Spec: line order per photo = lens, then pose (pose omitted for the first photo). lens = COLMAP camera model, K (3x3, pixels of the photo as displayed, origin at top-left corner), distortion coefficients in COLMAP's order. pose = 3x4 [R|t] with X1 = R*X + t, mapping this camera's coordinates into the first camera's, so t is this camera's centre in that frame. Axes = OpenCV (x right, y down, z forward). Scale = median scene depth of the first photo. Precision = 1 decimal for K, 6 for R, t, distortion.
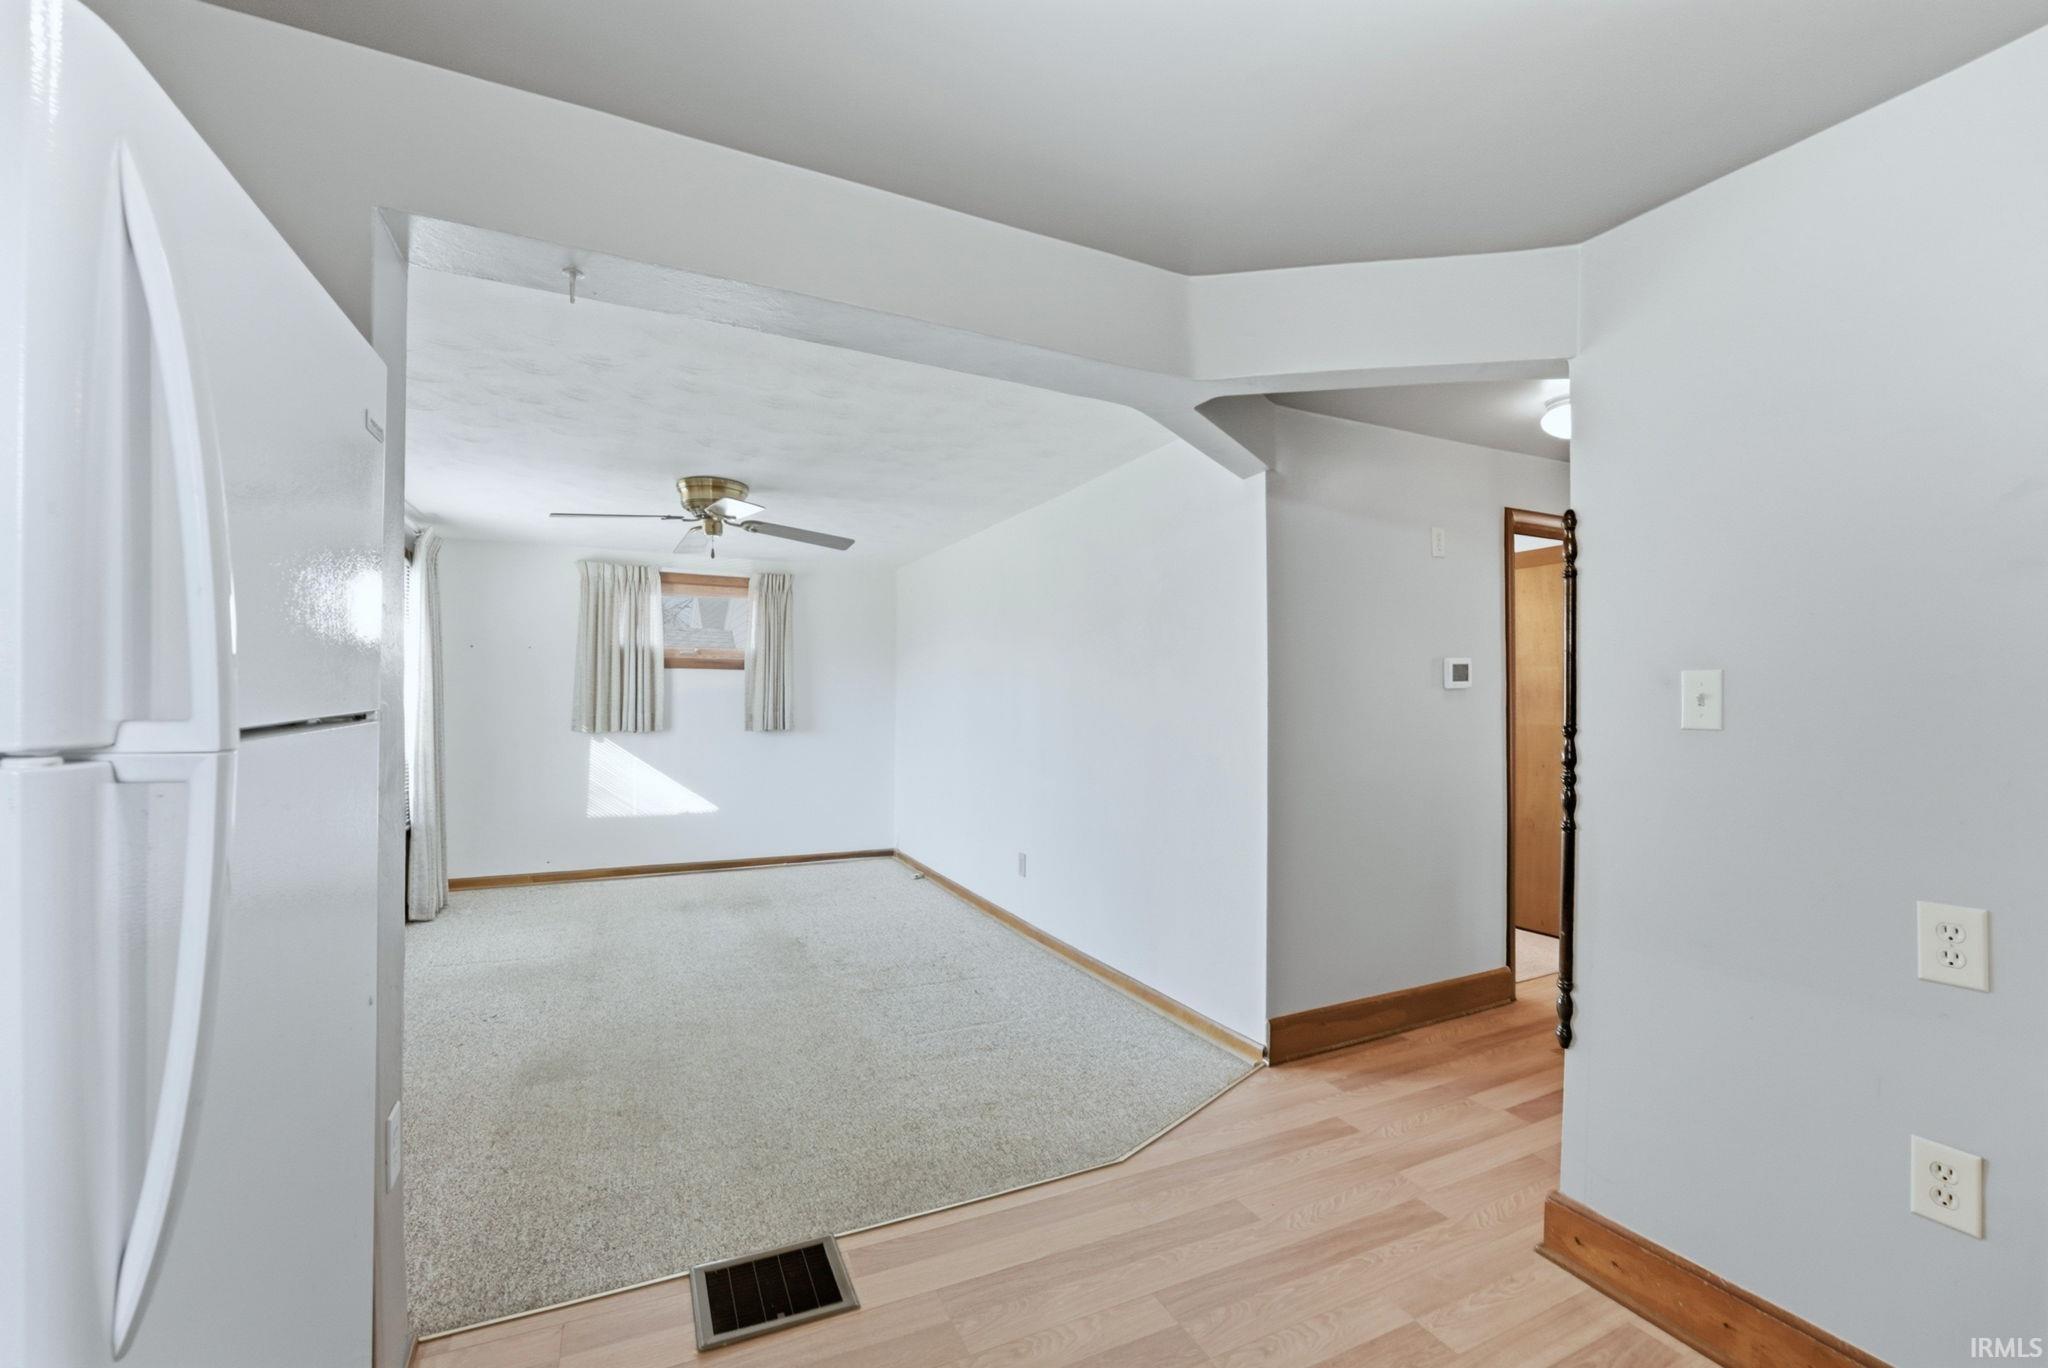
lens RADIAL K [[843.8, 0, 1036.9], [0, 843.8, 693.3], [0, 0, 1]] dist [-0.032160, -0.000135]
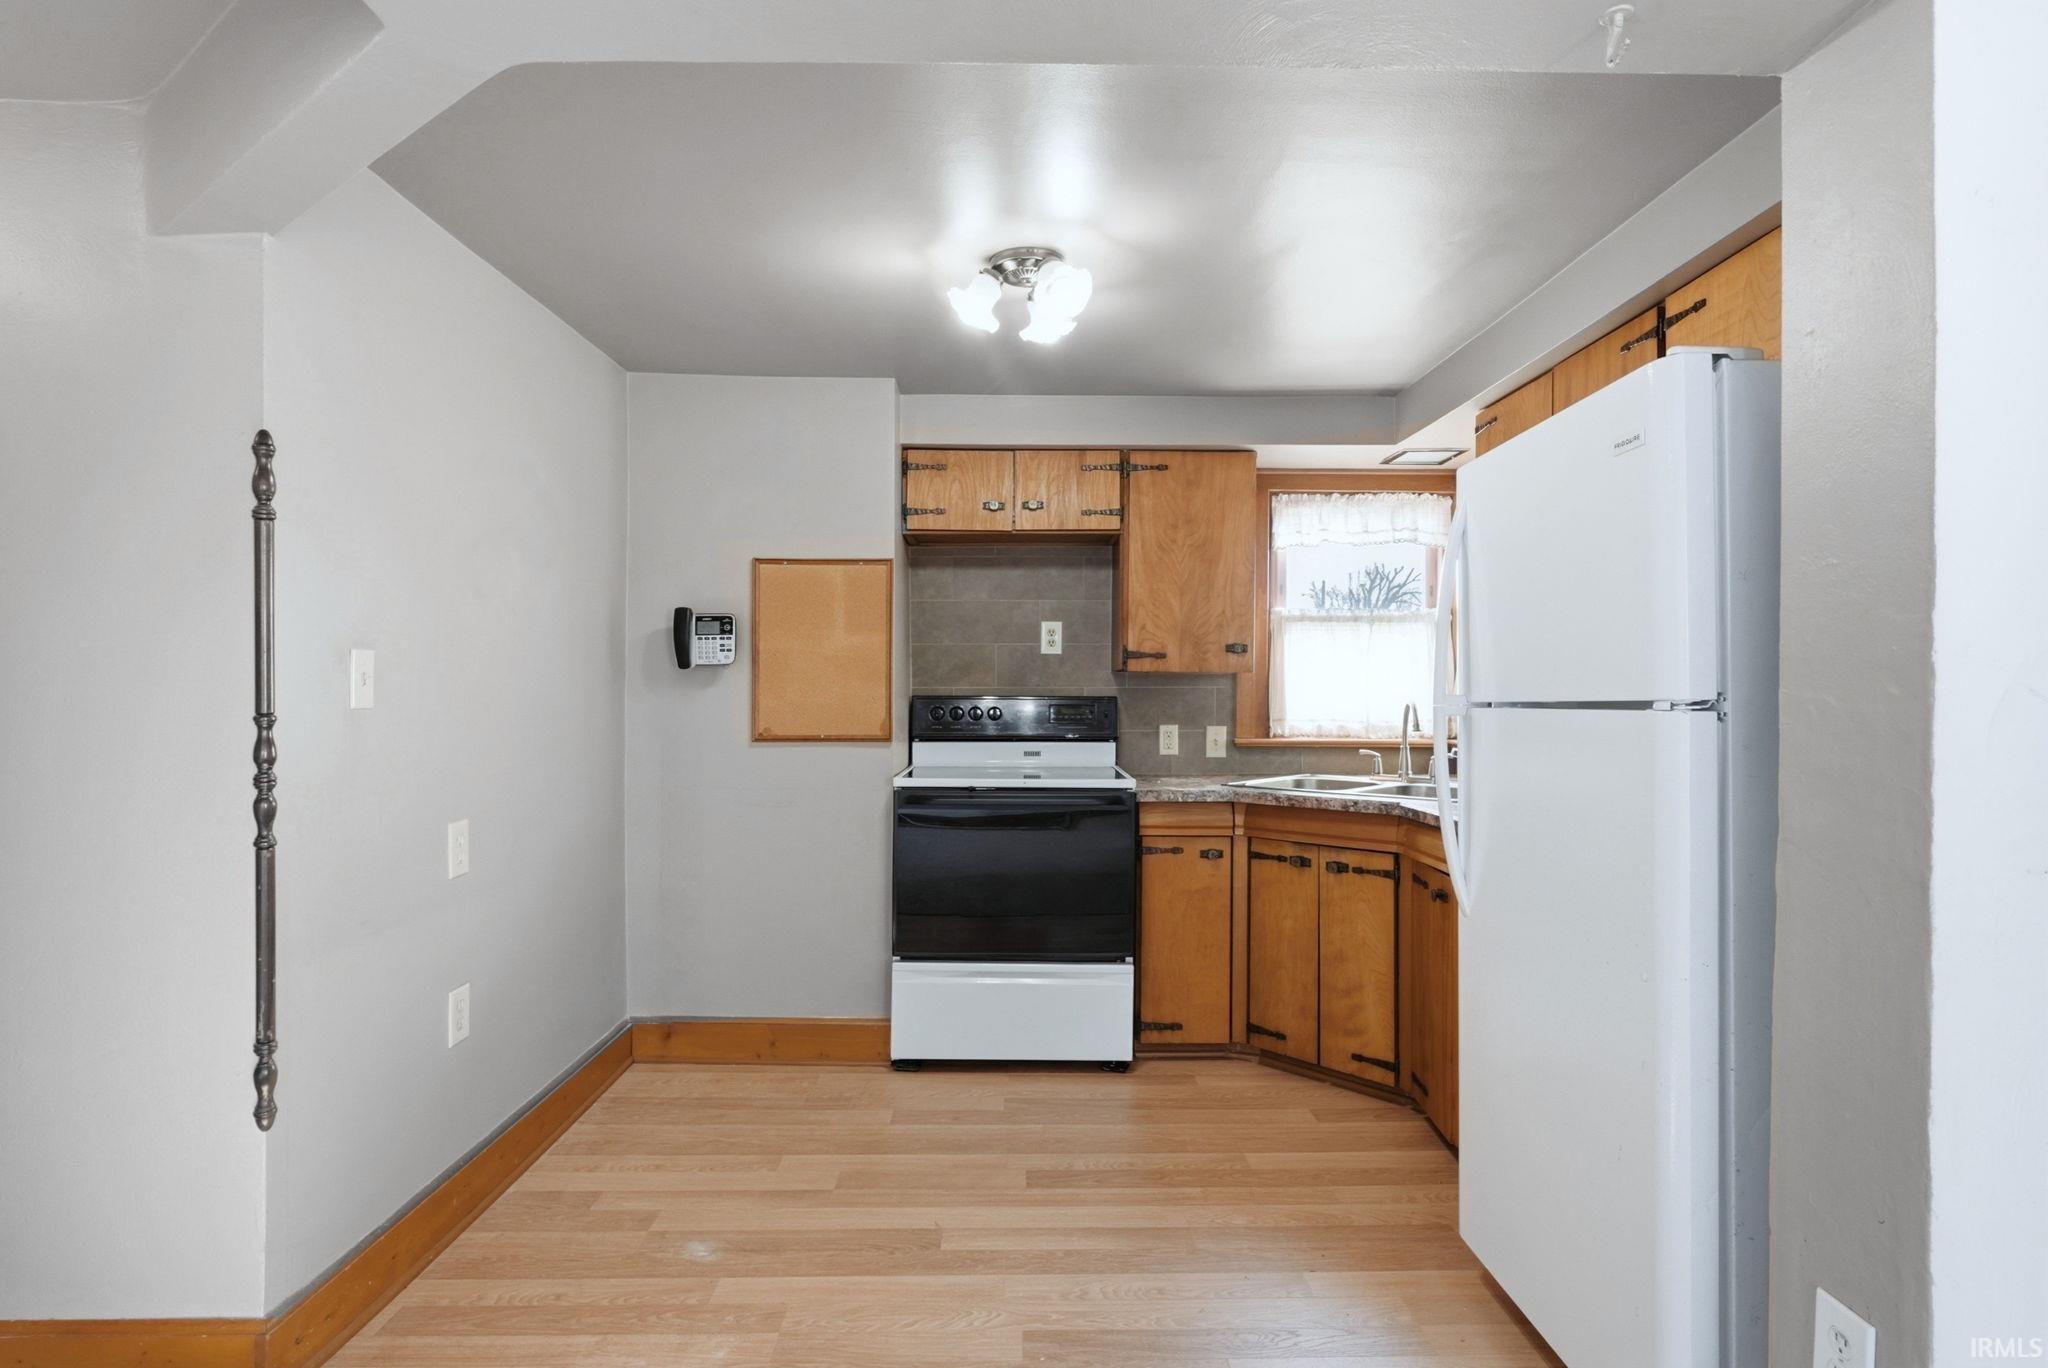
lens RADIAL K [[1055.7, 0, 1036.1], [0, 1055.7, 686.7], [0, 0, 1]] dist [-0.019454, -0.002302]
pose [[-0.908272, -0.008289, 0.418298, -0.136393], [-0.010477, 0.999941, -0.002935, 0.003054], [-0.418249, -0.007048, -0.908305, 0.515380]]
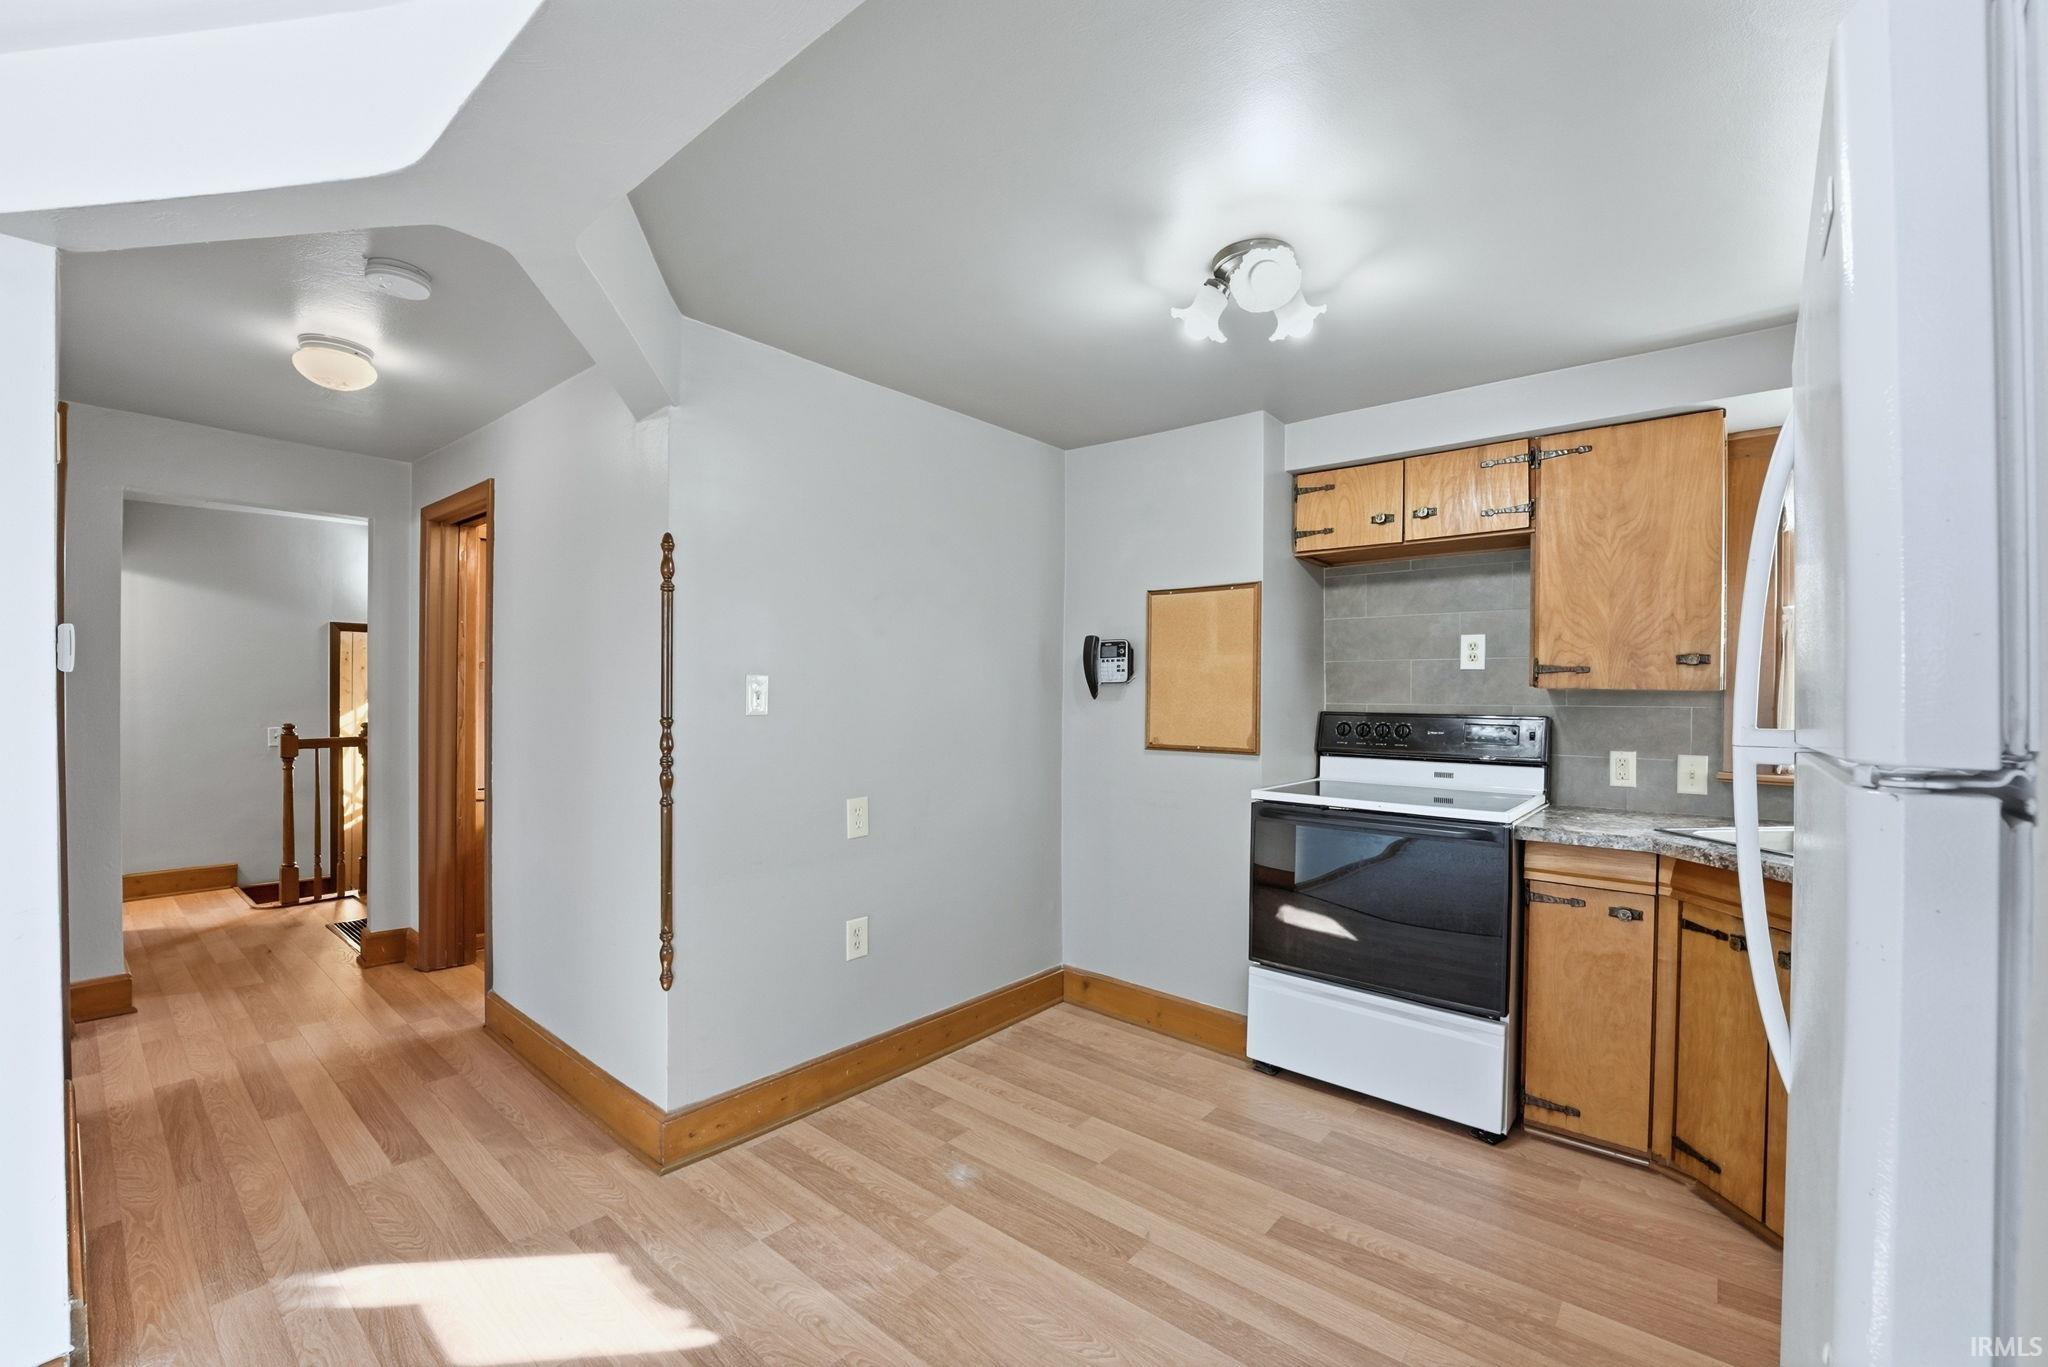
lens RADIAL K [[843.8, 0, 1034.1], [0, 843.8, 688.3], [0, 0, 1]] dist [-0.032160, -0.000135]
pose [[-0.408493, -0.004068, 0.912752, -0.216110], [-0.018123, 0.999829, -0.003655, -0.002473], [-0.912581, -0.018035, -0.408497, 0.329549]]
